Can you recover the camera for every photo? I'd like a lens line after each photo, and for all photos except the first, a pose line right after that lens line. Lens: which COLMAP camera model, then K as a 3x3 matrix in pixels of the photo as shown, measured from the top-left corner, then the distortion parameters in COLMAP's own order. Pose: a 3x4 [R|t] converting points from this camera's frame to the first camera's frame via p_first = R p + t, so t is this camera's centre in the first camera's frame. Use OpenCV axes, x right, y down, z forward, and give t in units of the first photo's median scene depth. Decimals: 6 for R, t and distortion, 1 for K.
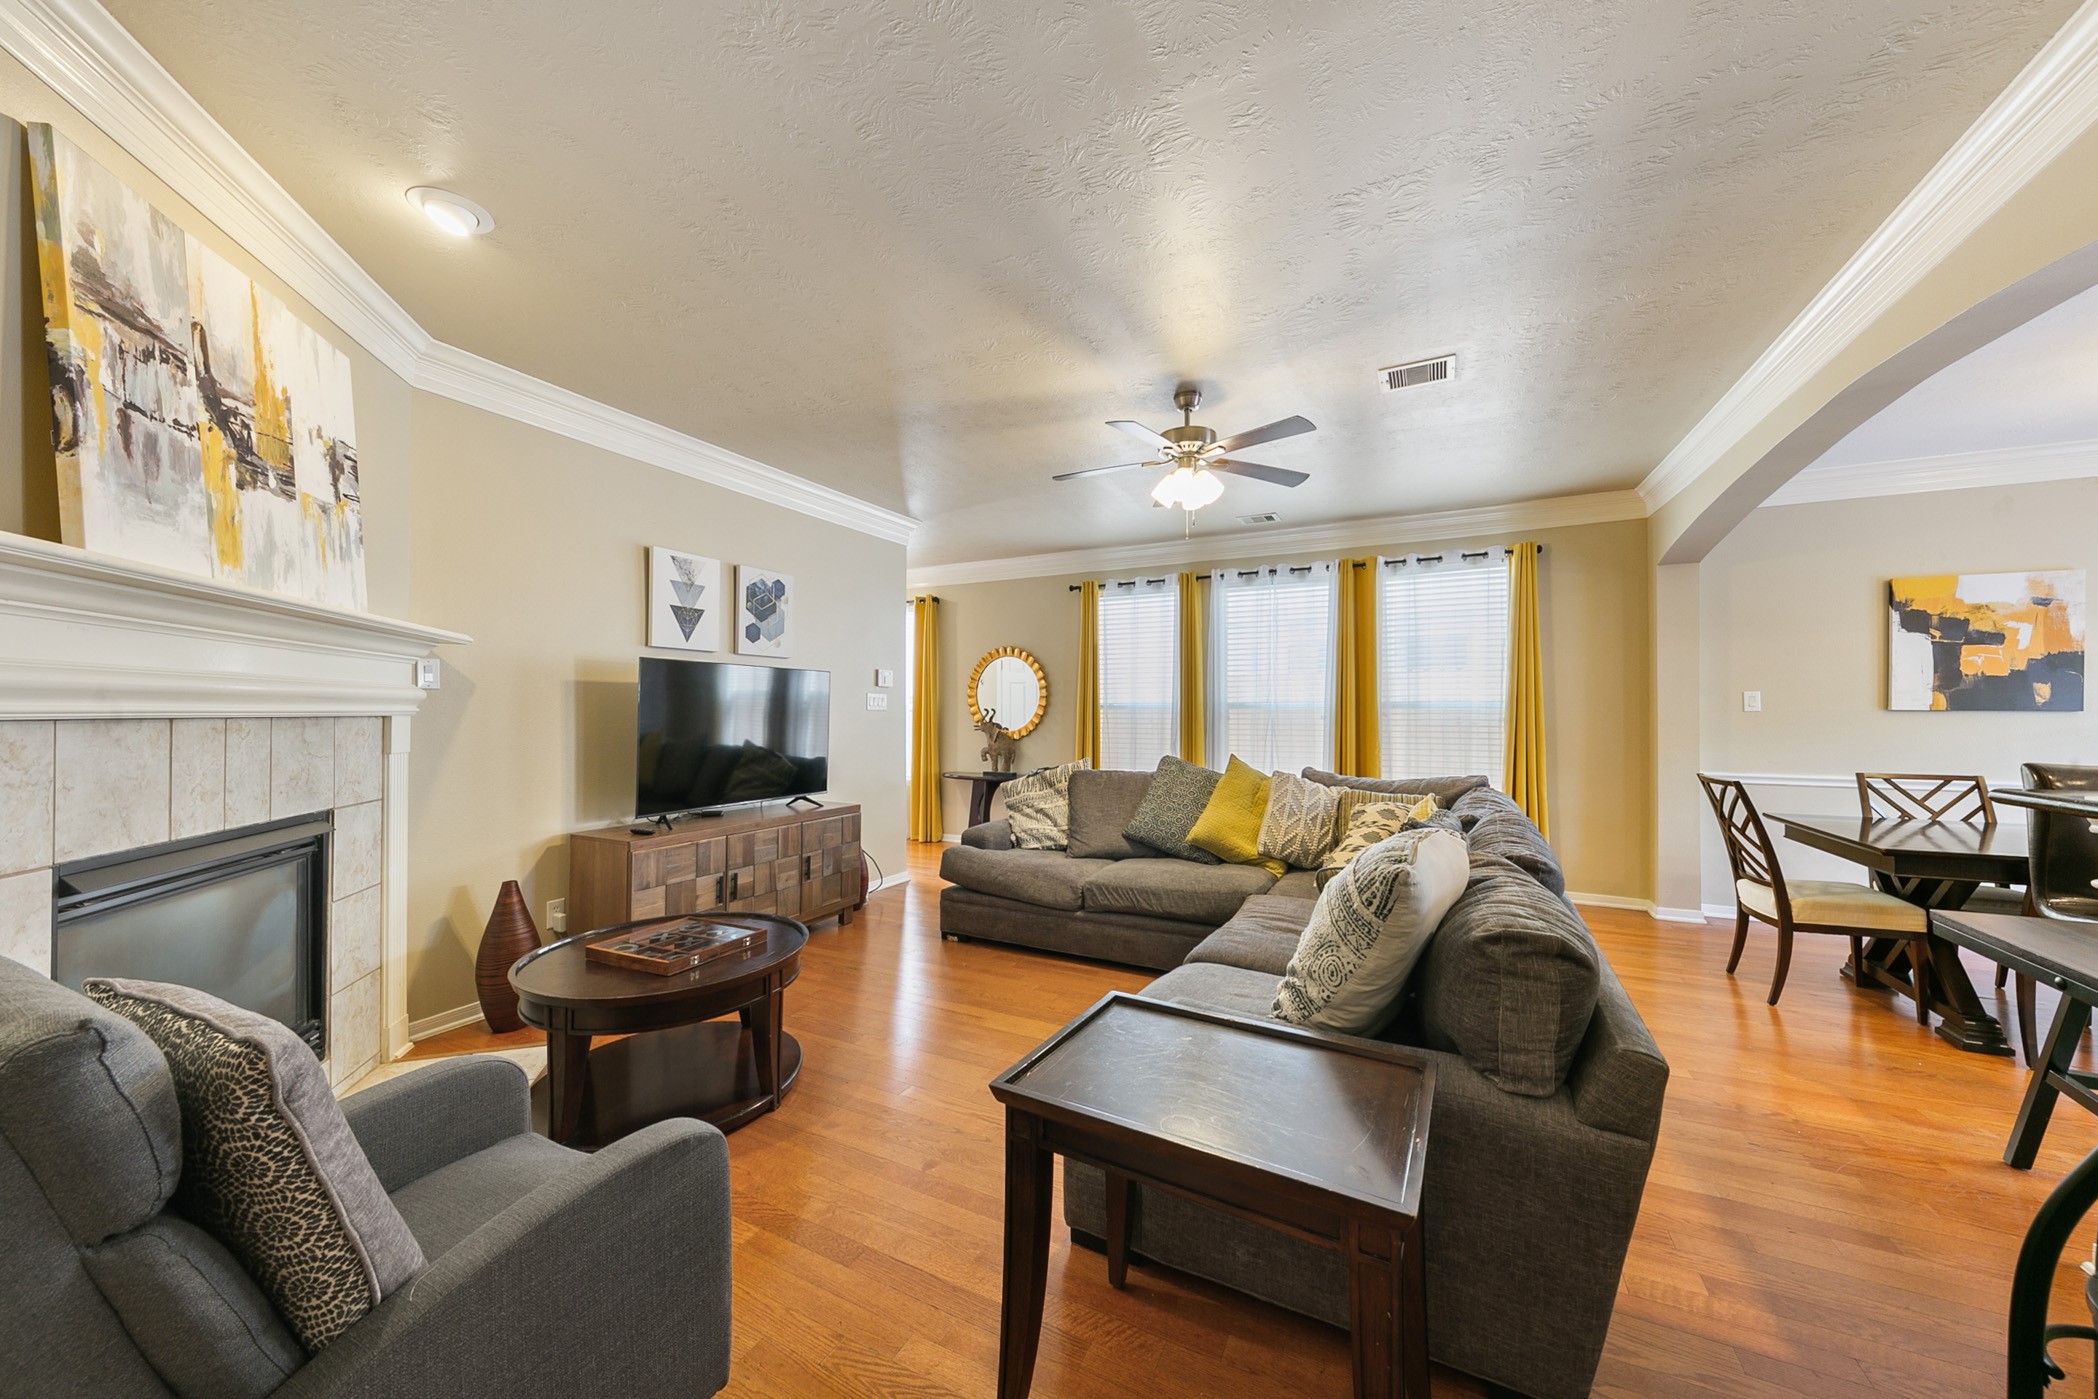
lens RADIAL K [[753.3, 0, 1008.4], [0, 753.3, 709.2], [0, 0, 1]] dist [0.007223, -0.001165]
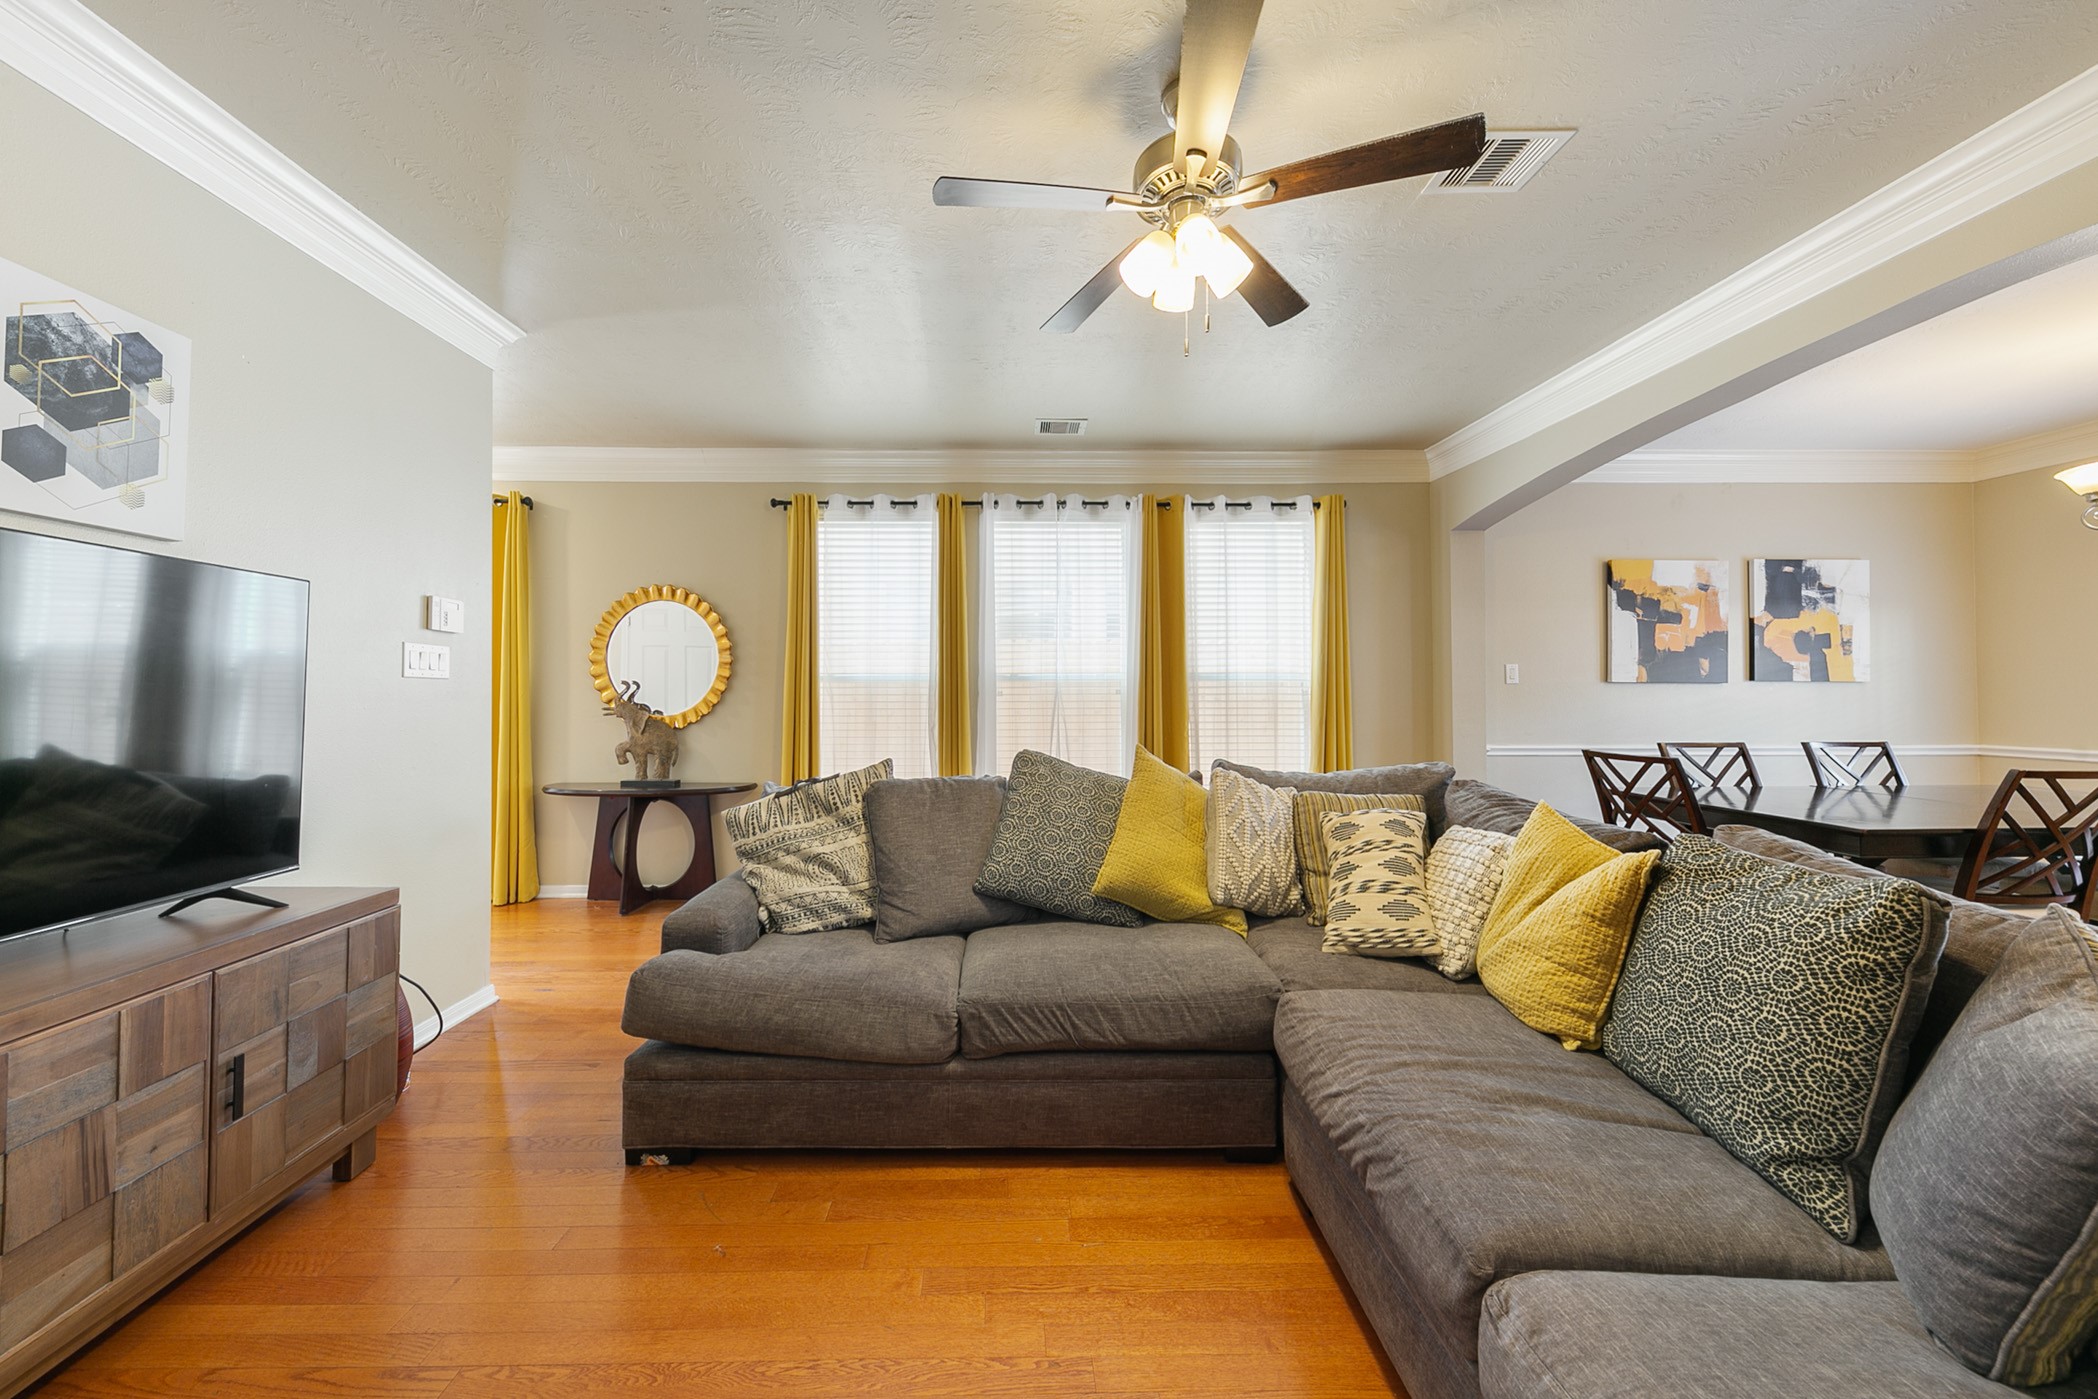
lens RADIAL K [[783.0, 0, 1017.4], [0, 783.0, 681.9], [0, 0, 1]] dist [0.011599, -0.004532]
pose [[0.868822, 0.004437, 0.495104, -0.137063], [0.000663, 0.999949, -0.010124, 0.013914], [-0.495124, 0.009125, 0.868775, 0.519029]]
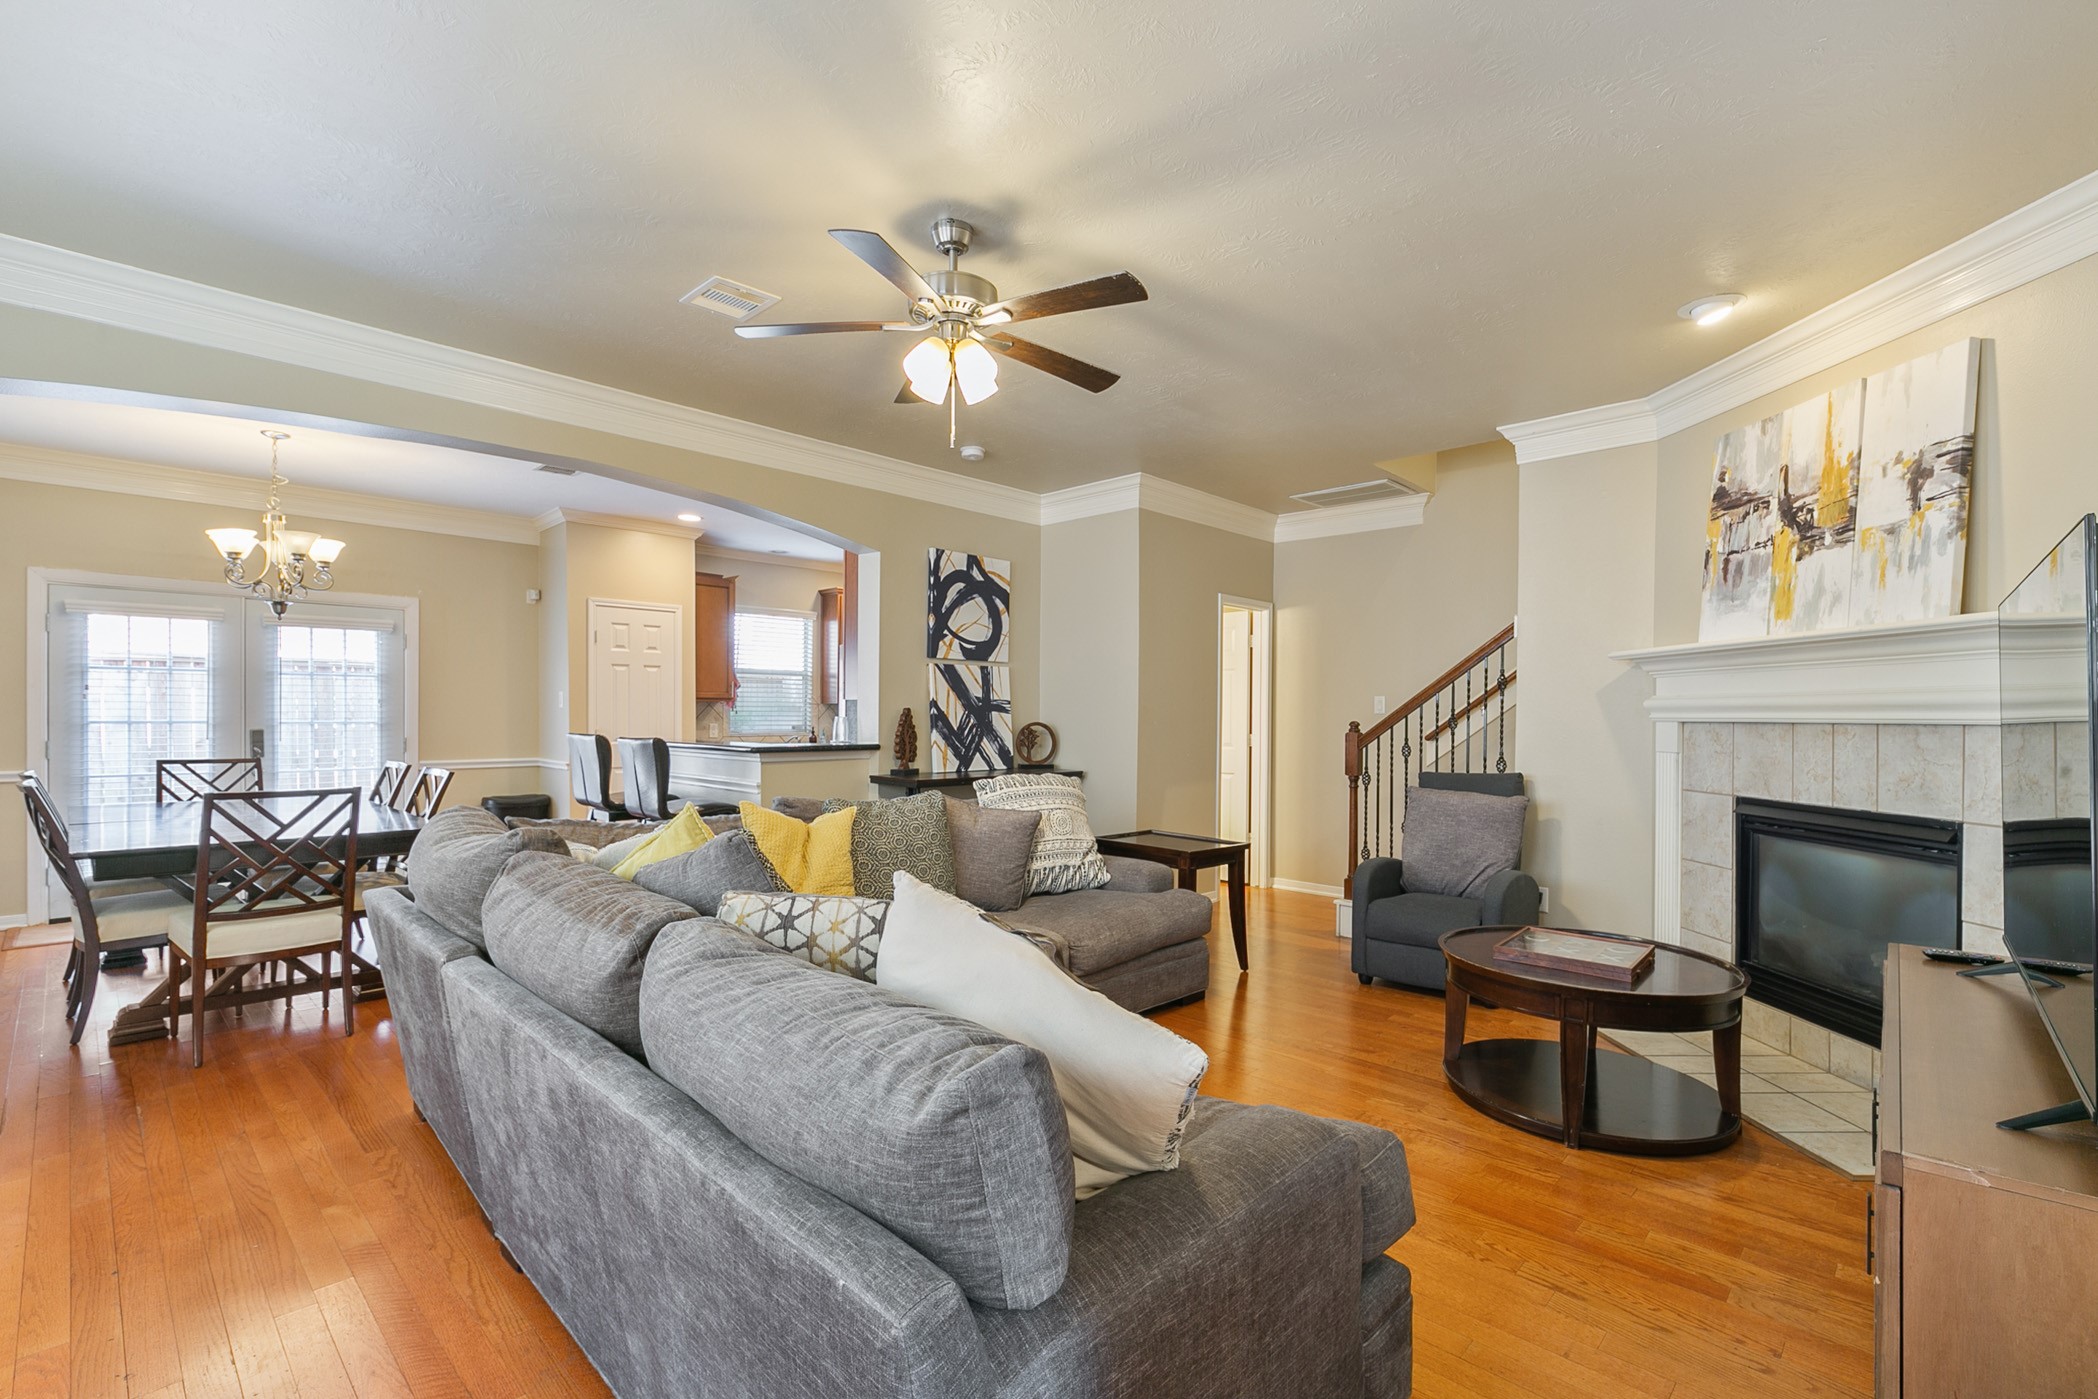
lens RADIAL K [[922.8, 0, 1051.9], [0, 922.8, 722.8], [0, 0, 1]] dist [0.000454, -0.001591]
pose [[-0.971463, -0.011032, 0.236933, -0.037796], [-0.009914, 0.999933, 0.005911, 0.007831], [-0.236982, 0.003394, -0.971508, 1.585893]]
